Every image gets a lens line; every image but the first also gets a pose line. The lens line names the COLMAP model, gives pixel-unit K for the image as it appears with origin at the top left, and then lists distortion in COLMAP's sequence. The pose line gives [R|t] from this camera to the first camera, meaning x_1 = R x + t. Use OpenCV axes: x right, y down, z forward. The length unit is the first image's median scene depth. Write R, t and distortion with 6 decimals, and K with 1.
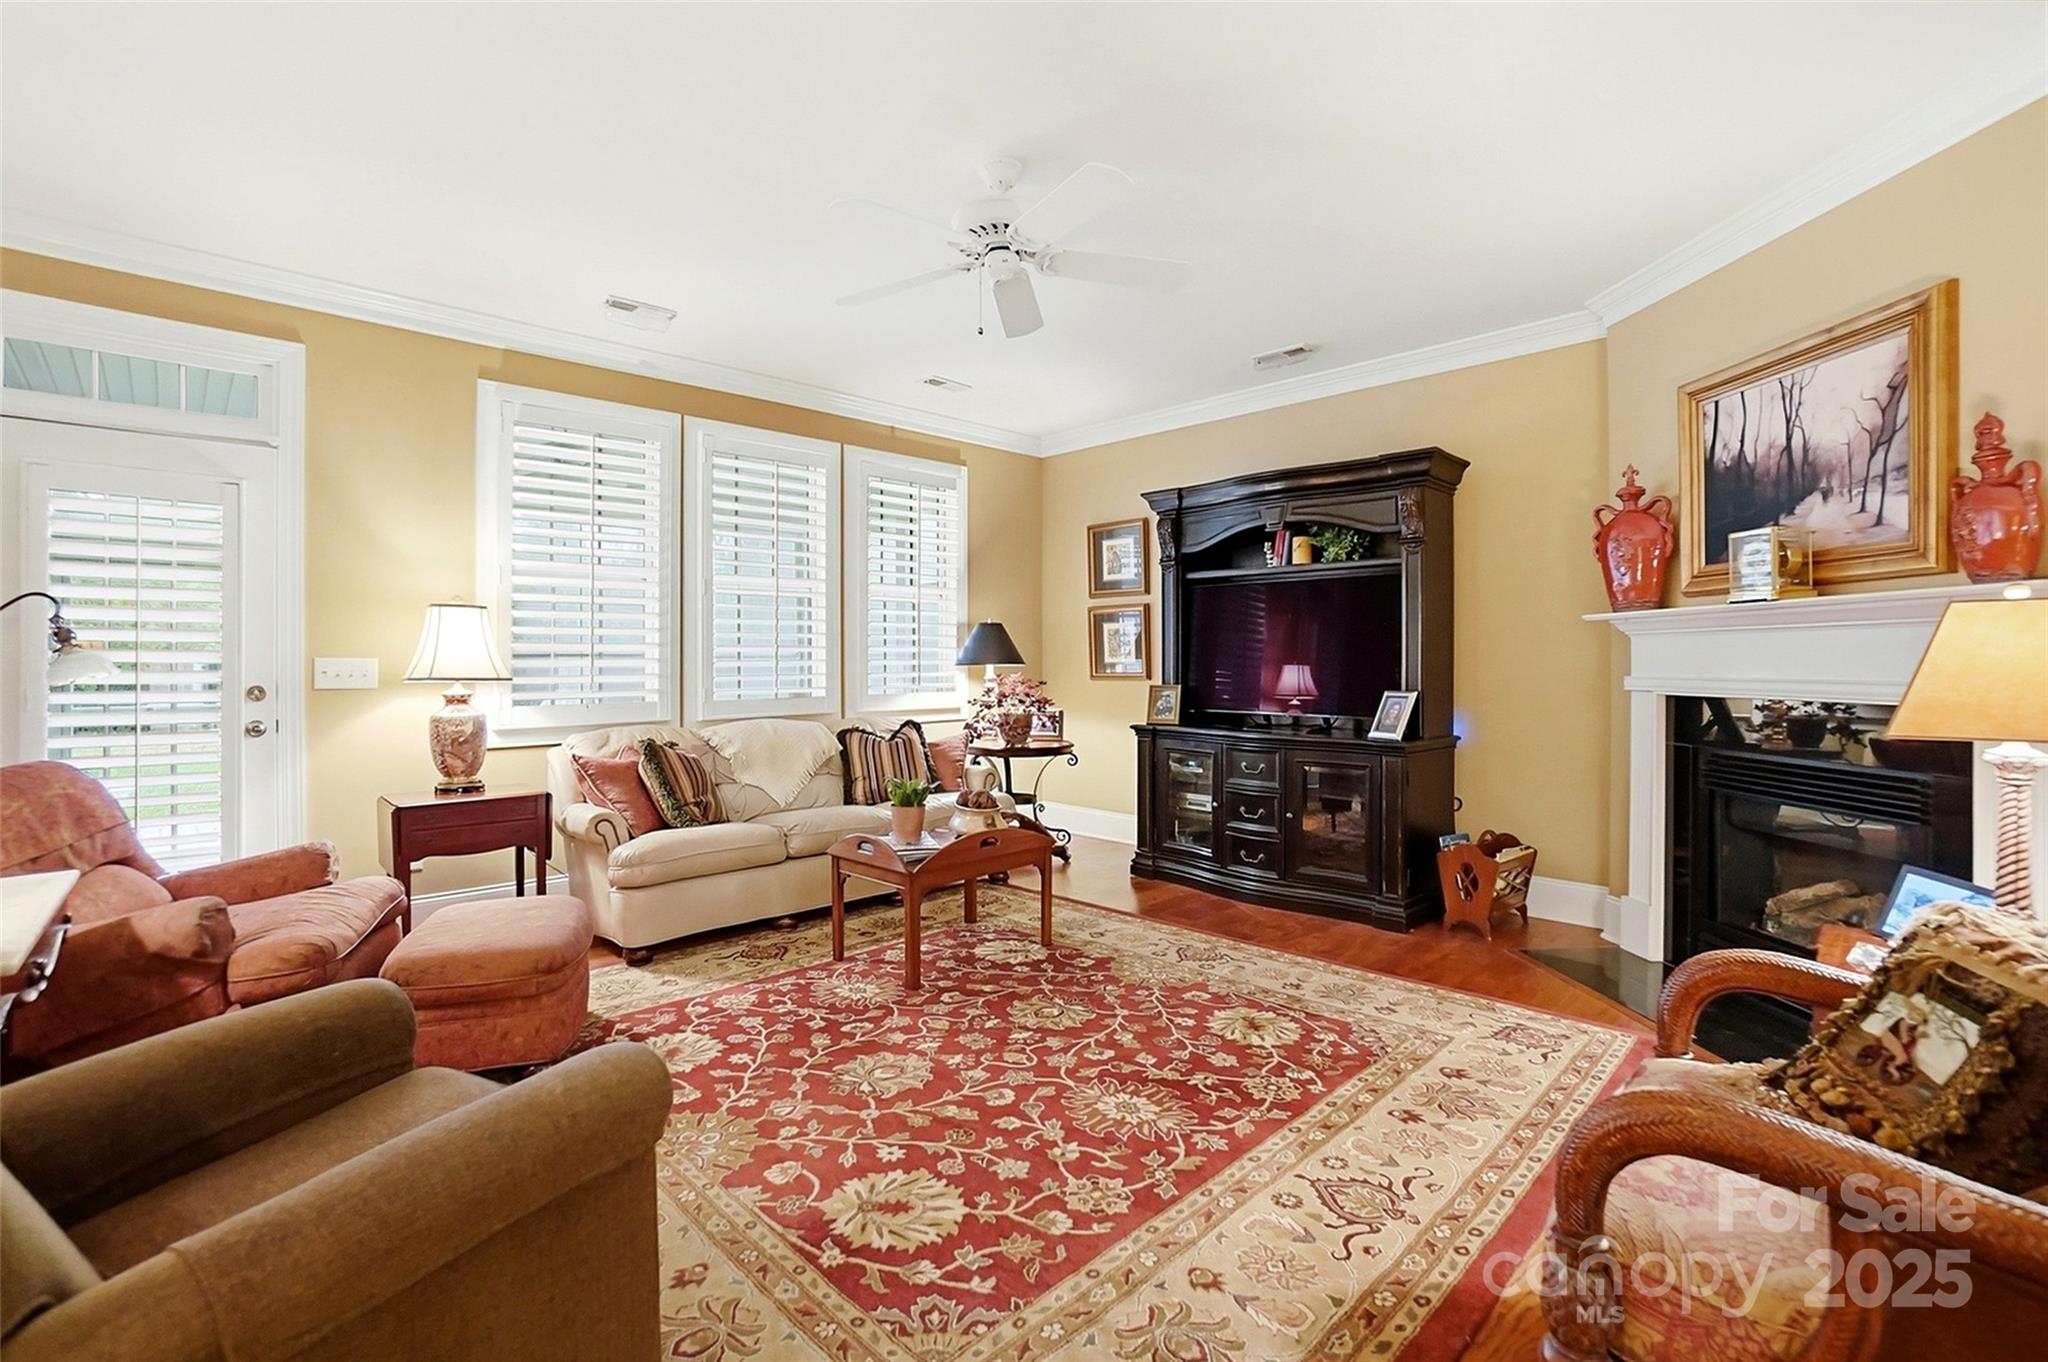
lens RADIAL K [[912.8, 0, 1011.8], [0, 912.8, 673.0], [0, 0, 1]] dist [-0.061681, 0.021050]
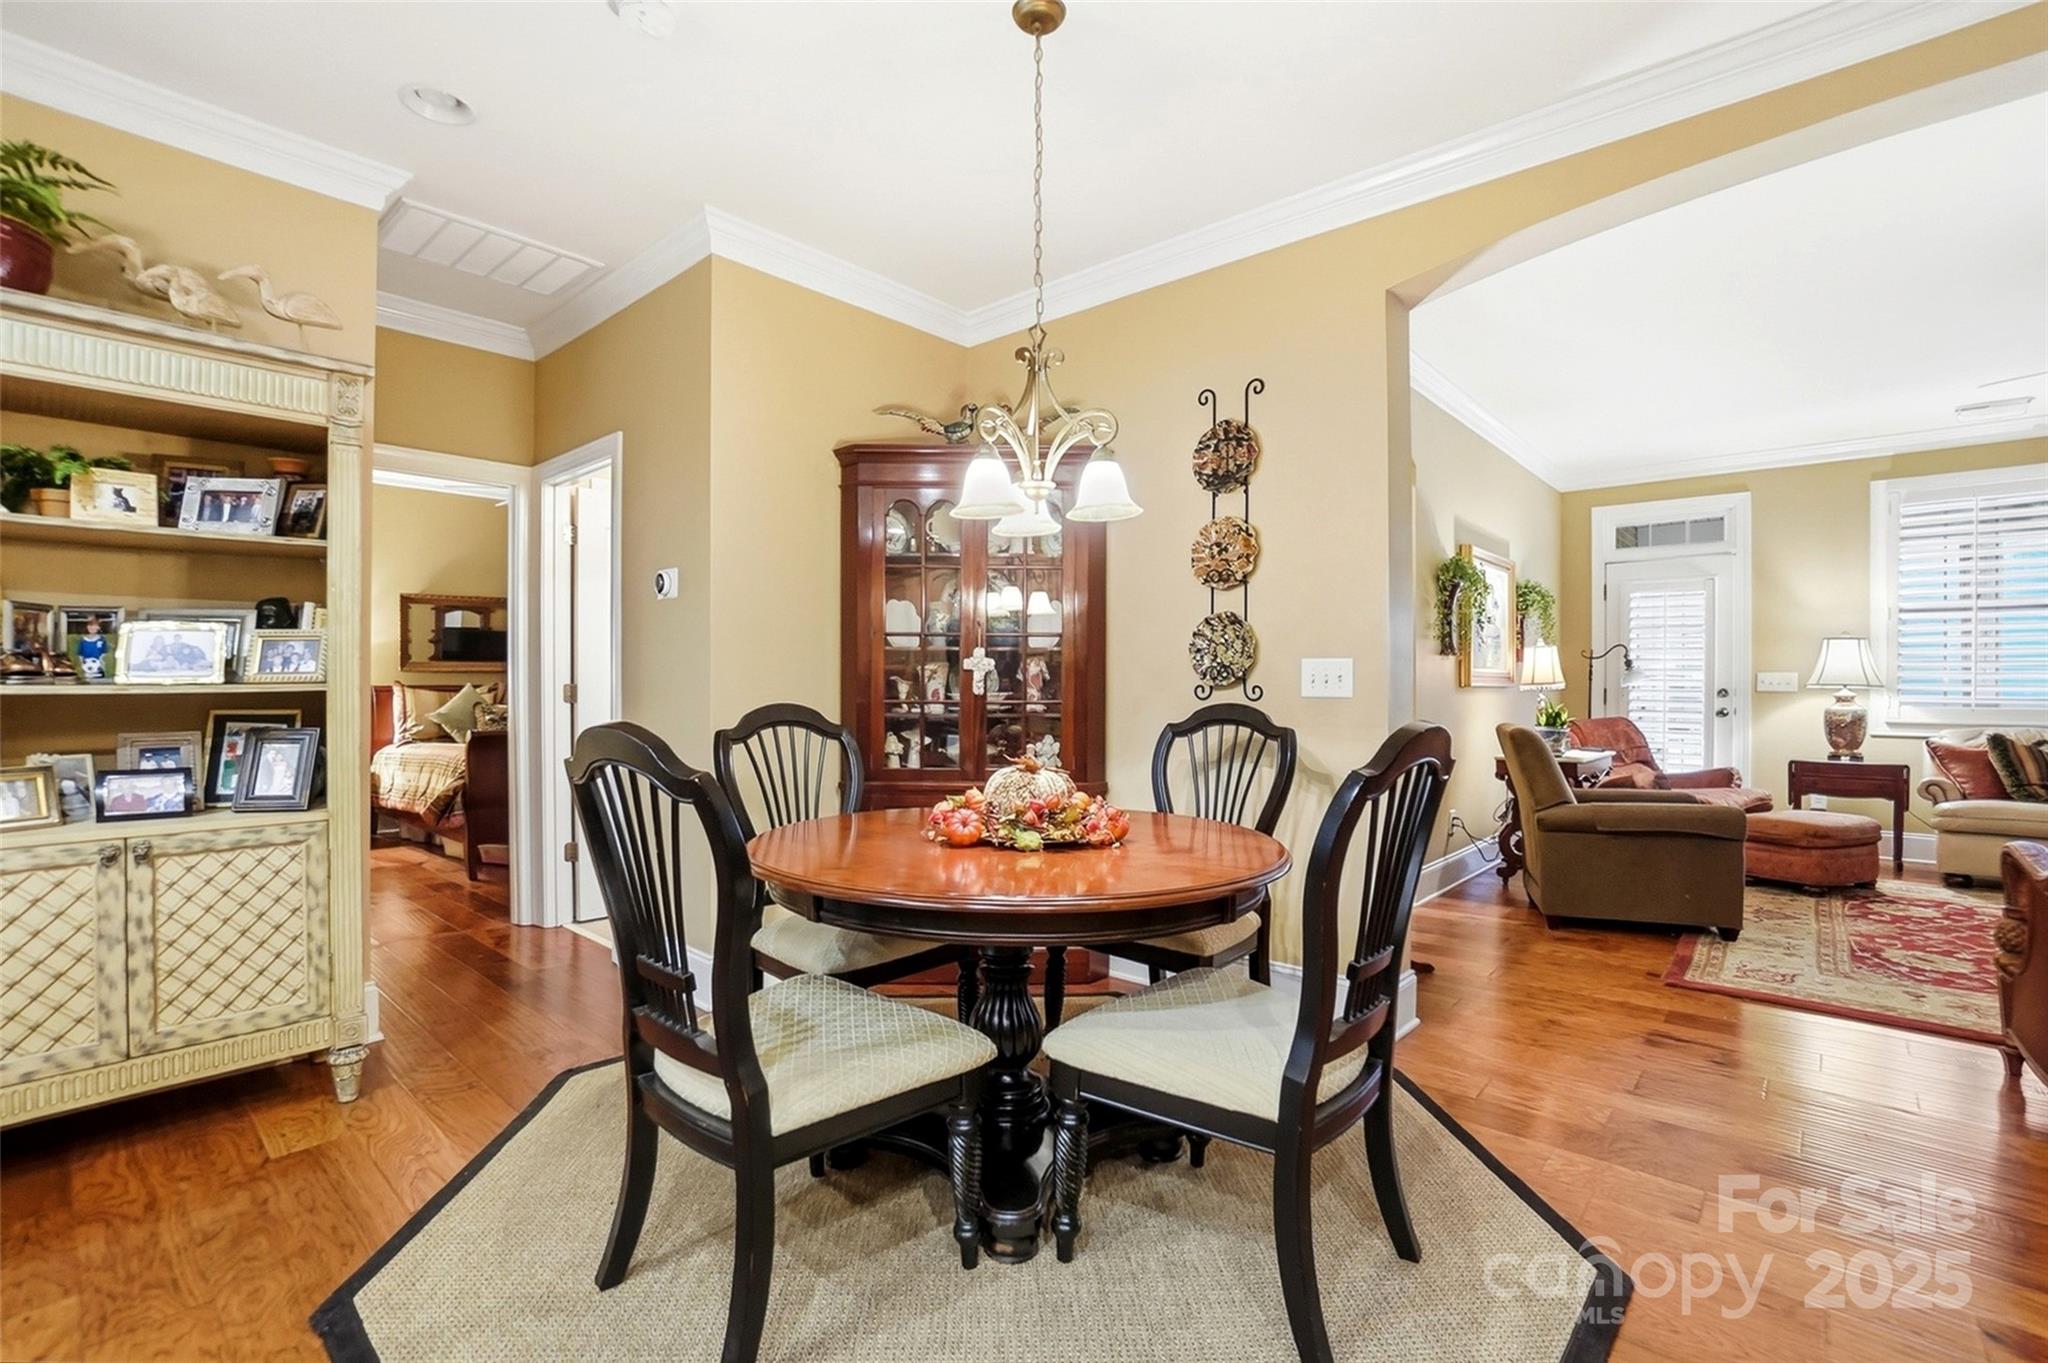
lens RADIAL K [[932.8, 0, 1009.8], [0, 932.8, 681.7], [0, 0, 1]] dist [-0.063317, 0.023193]
pose [[0.069708, 0.001343, -0.997567, 1.080101], [-0.015452, 0.999881, 0.000267, 0.027737], [0.997448, 0.015396, 0.069721, -0.710784]]
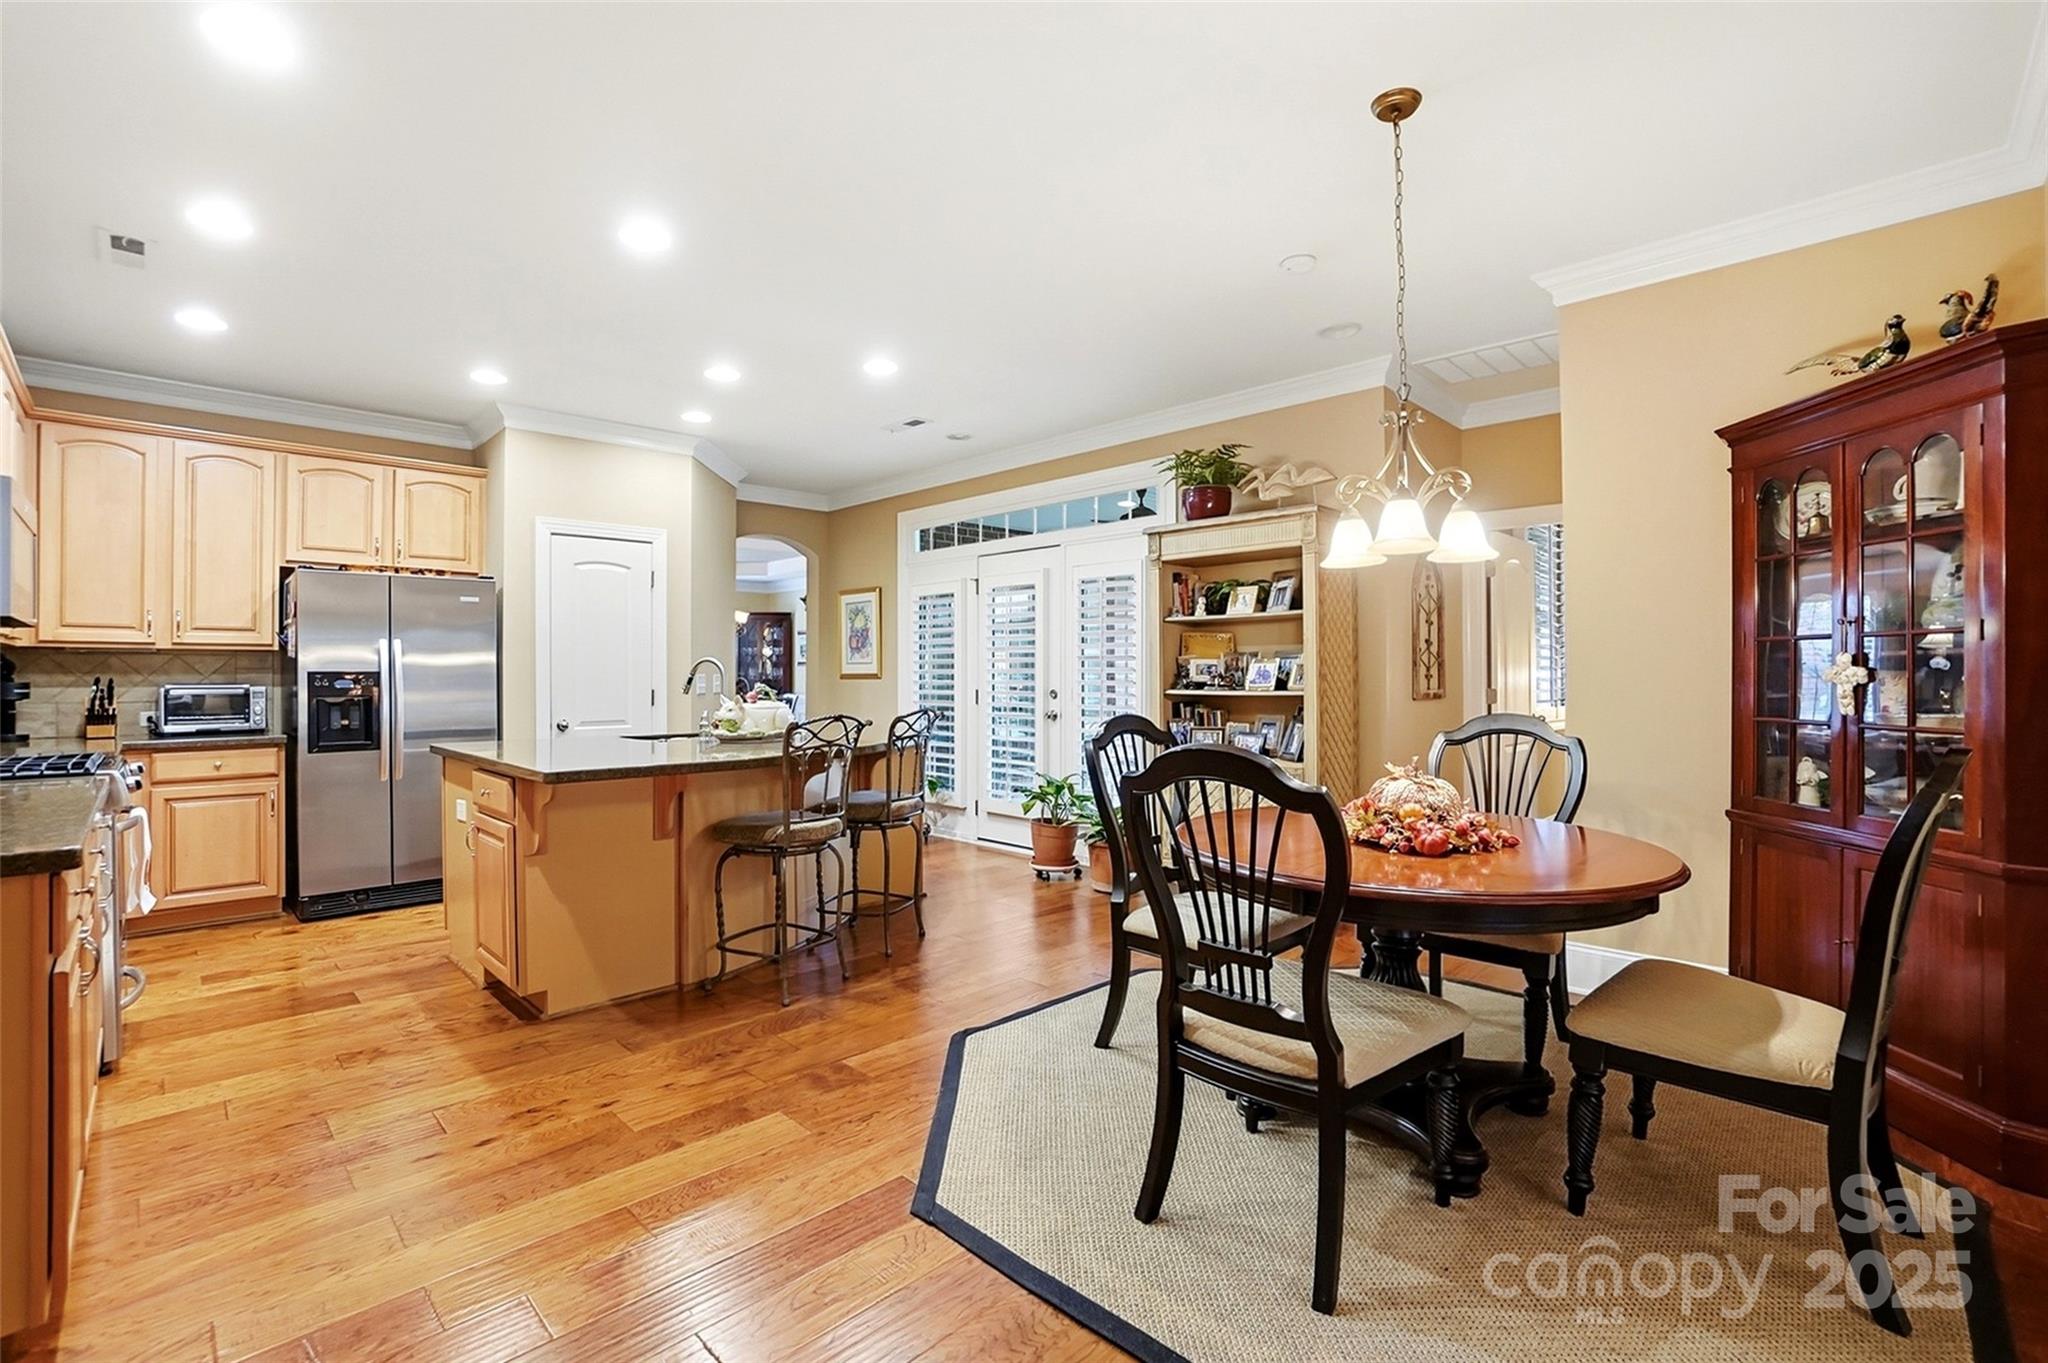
lens RADIAL K [[912.8, 0, 1011.8], [0, 912.8, 673.5], [0, 0, 1]] dist [-0.061681, 0.021050]
pose [[-0.999883, 0.005371, -0.014331, 0.690654], [0.005183, 0.999901, 0.013079, -0.010560], [0.014400, 0.013003, -0.999812, 0.191351]]
